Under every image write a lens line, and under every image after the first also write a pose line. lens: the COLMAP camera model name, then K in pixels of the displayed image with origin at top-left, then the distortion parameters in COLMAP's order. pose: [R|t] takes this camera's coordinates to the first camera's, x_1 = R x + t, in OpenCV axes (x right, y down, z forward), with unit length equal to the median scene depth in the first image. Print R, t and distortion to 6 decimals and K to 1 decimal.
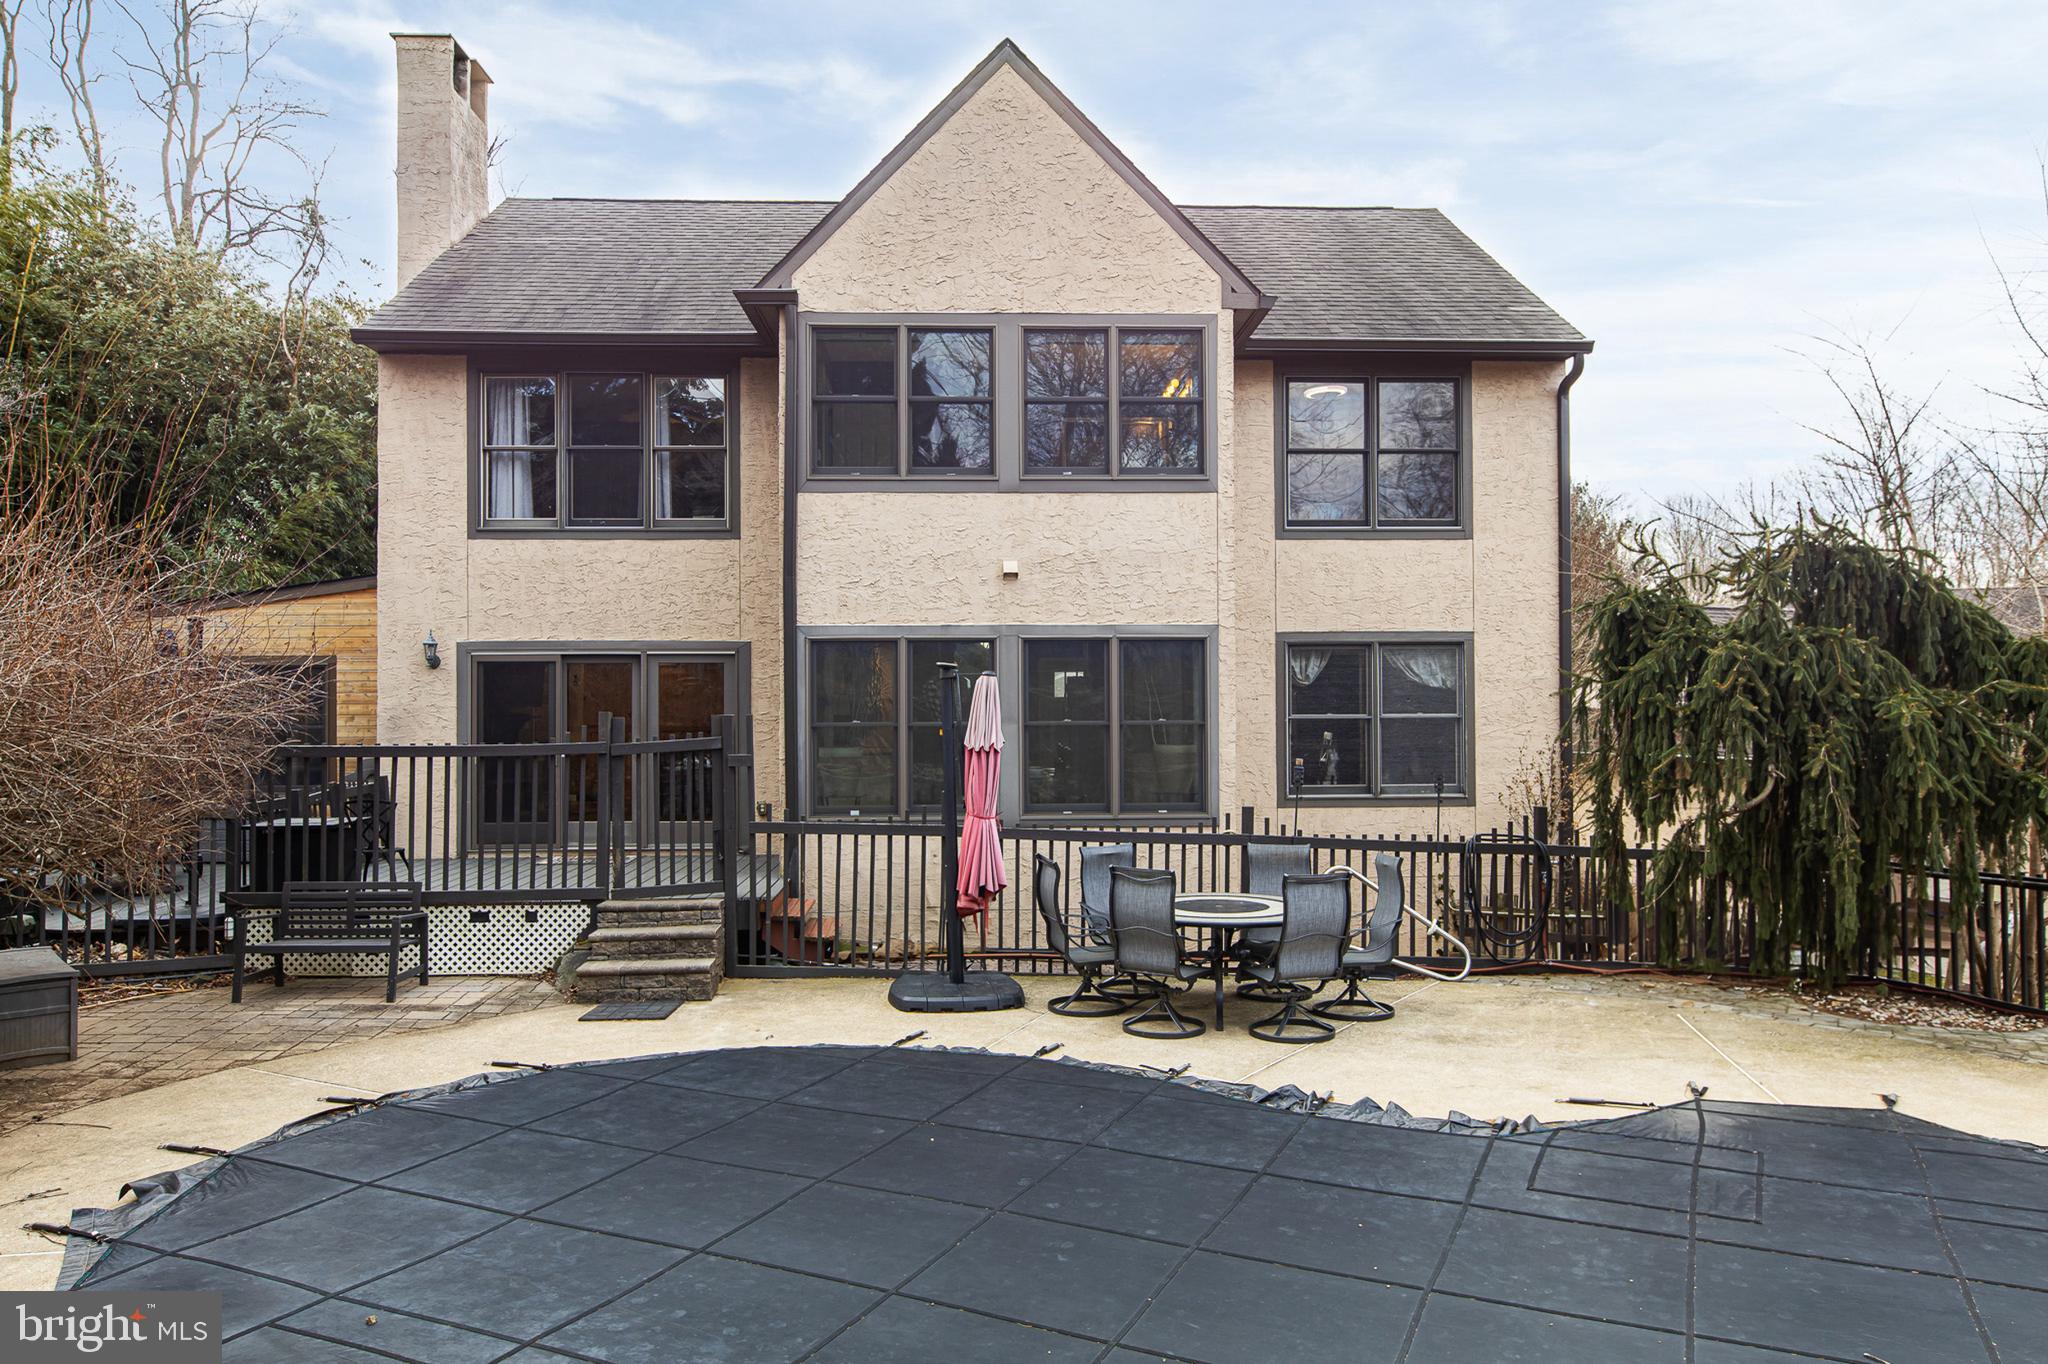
lens RADIAL K [[1438.3, 0, 1024.0], [0, 1438.3, 682.0], [0, 0, 1]] dist [-0.002981, -0.000488]
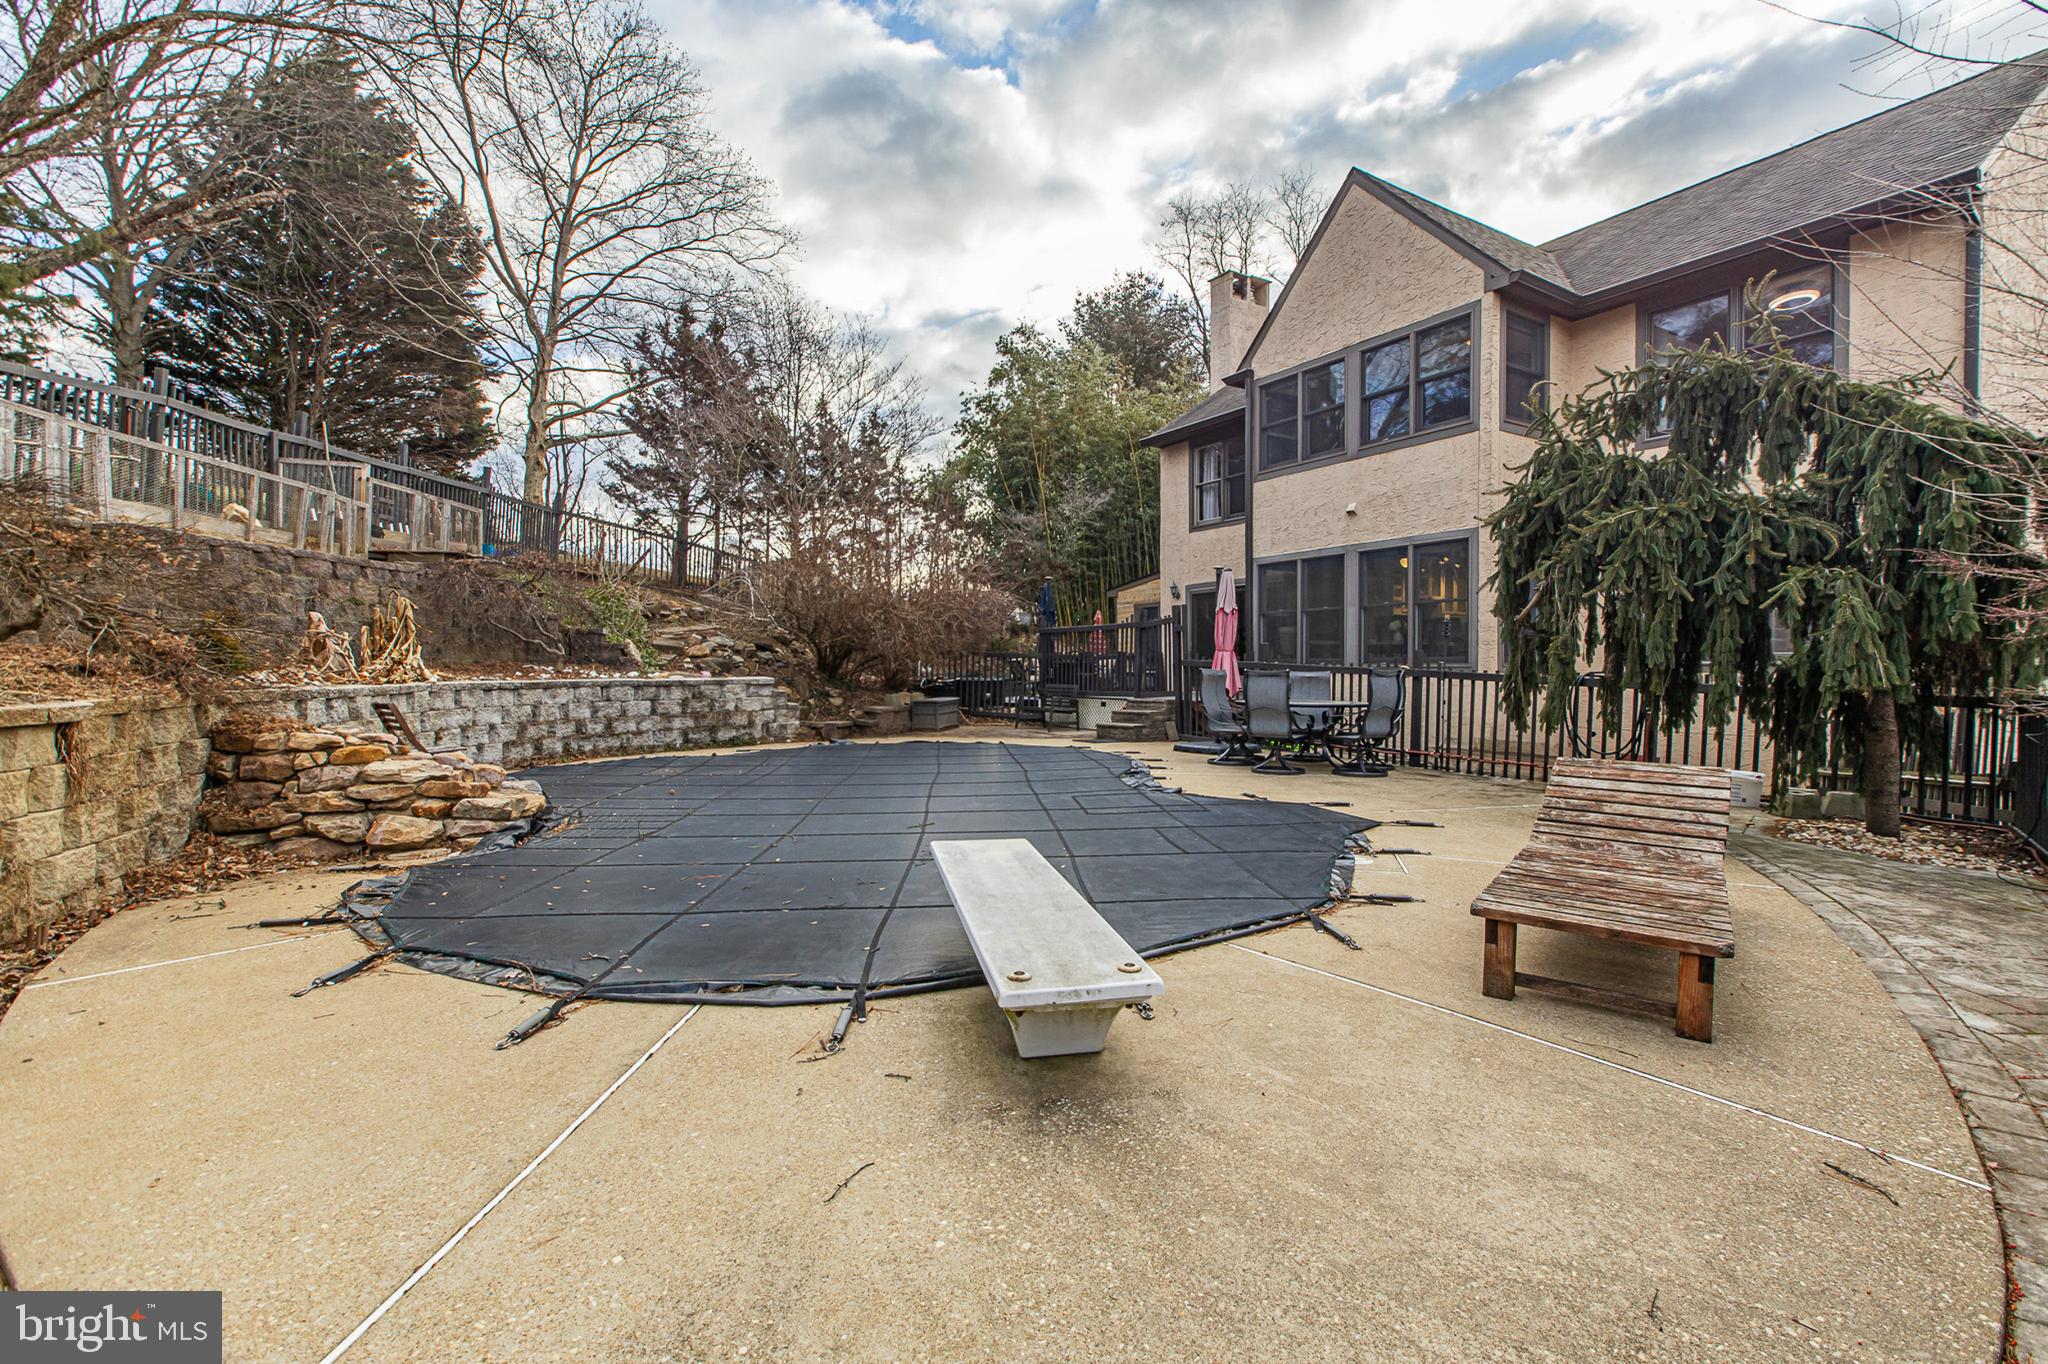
lens RADIAL K [[945.6, 0, 1024.0], [0, 945.6, 682.0], [0, 0, 1]] dist [0.000519, -0.000742]
pose [[0.490538, 0.012052, -0.871336, 0.715054], [0.009375, 0.999774, 0.019106, 0.088107], [0.871369, -0.017541, 0.490314, 0.175686]]
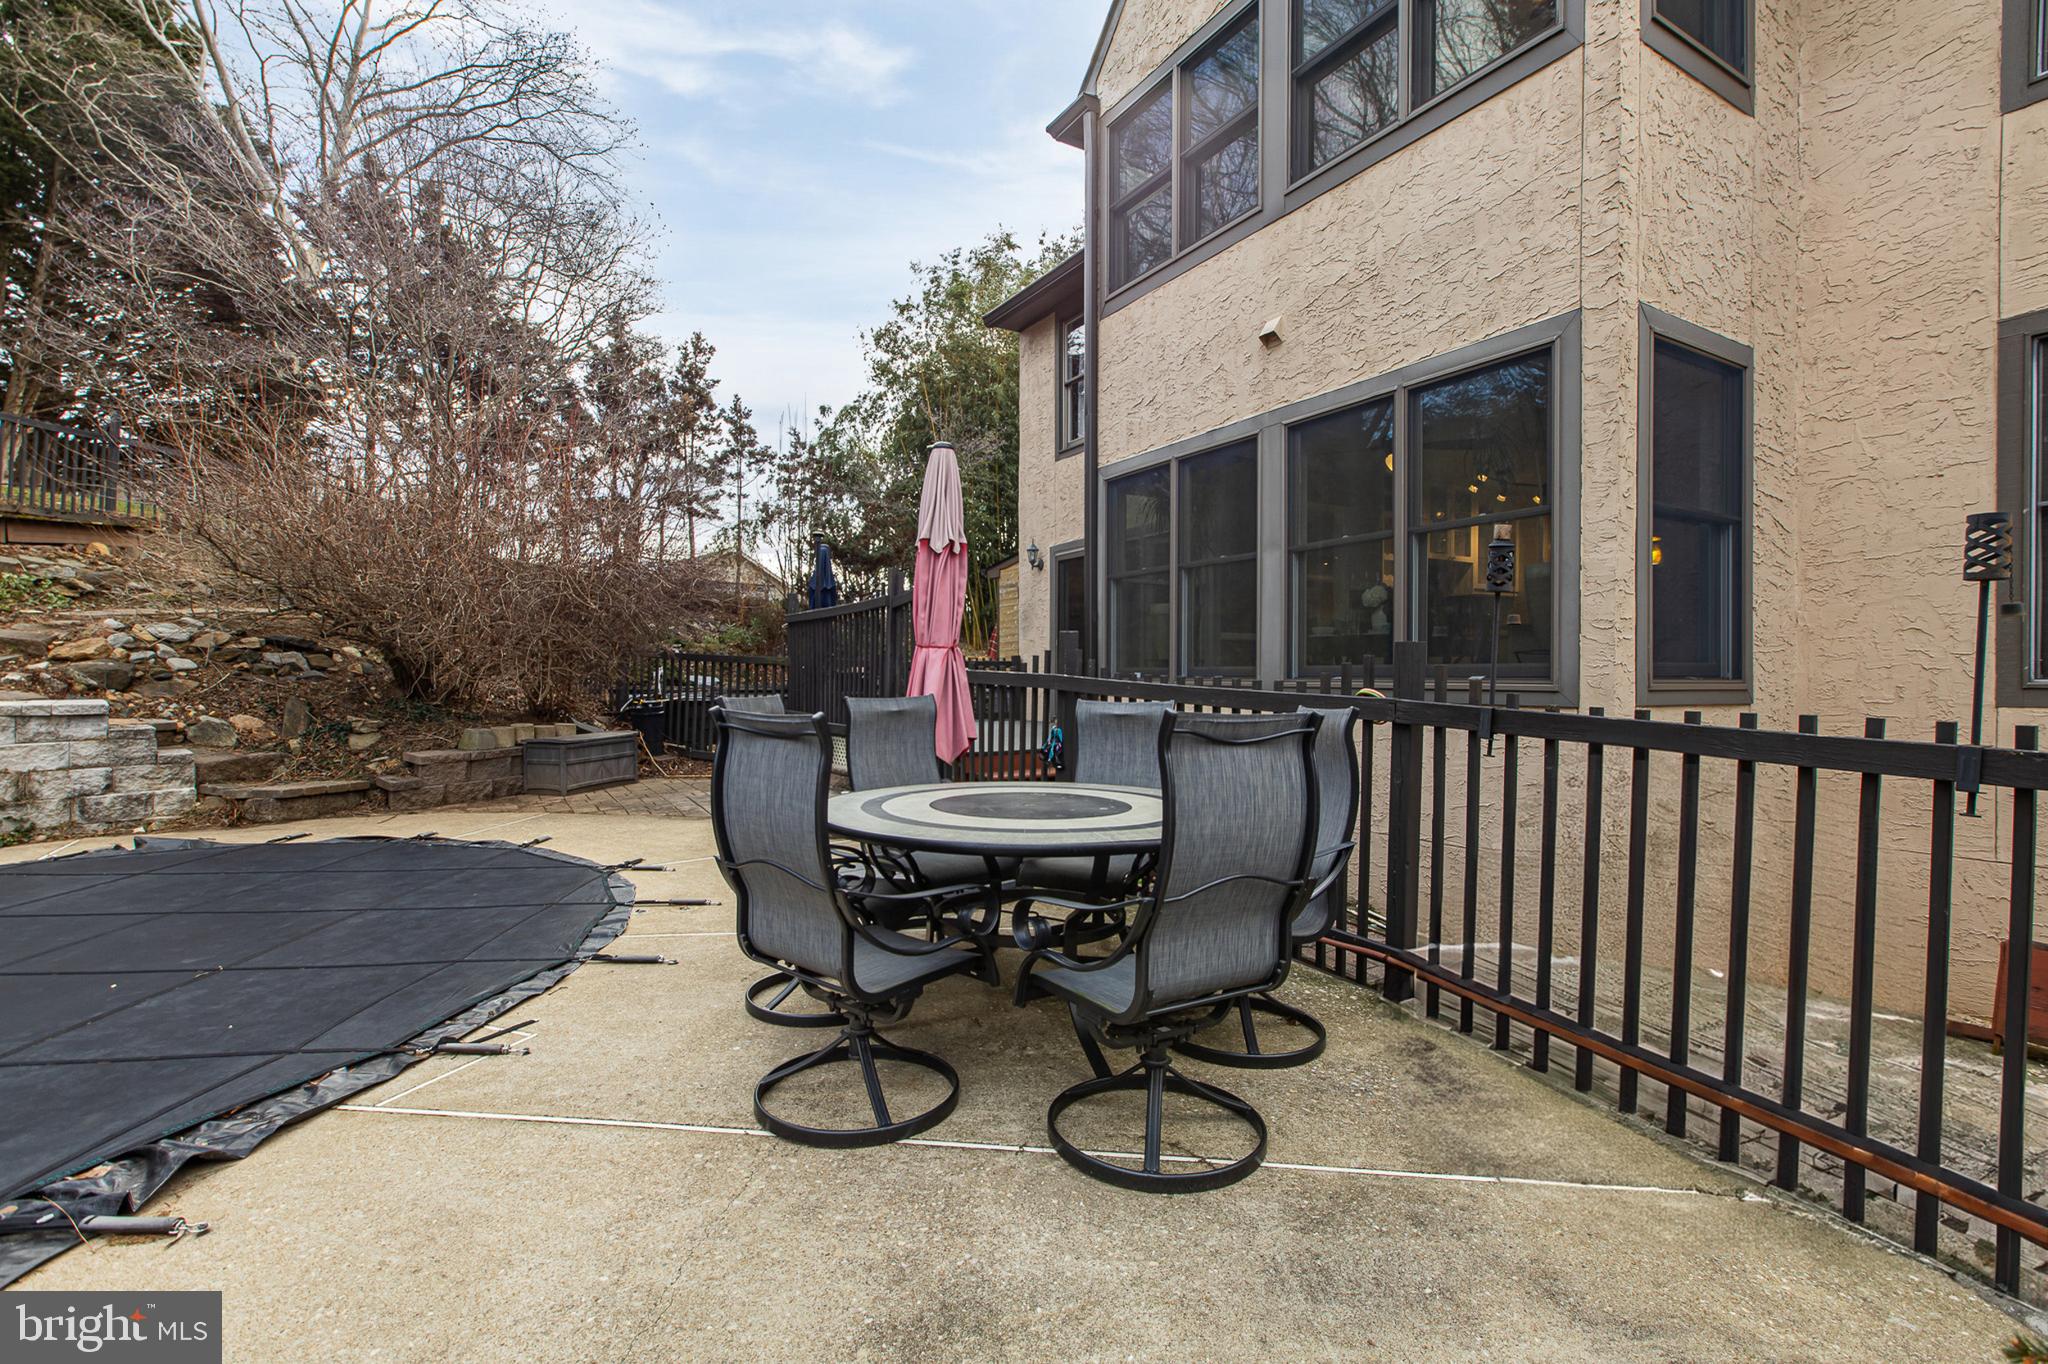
lens RADIAL K [[945.6, 0, 1024.0], [0, 945.6, 682.0], [0, 0, 1]] dist [0.000519, -0.000742]
pose [[0.471586, 0.007723, -0.881786, 0.339484], [0.005676, 0.999914, 0.011793, 0.086630], [0.881802, -0.010566, 0.471501, 0.670609]]
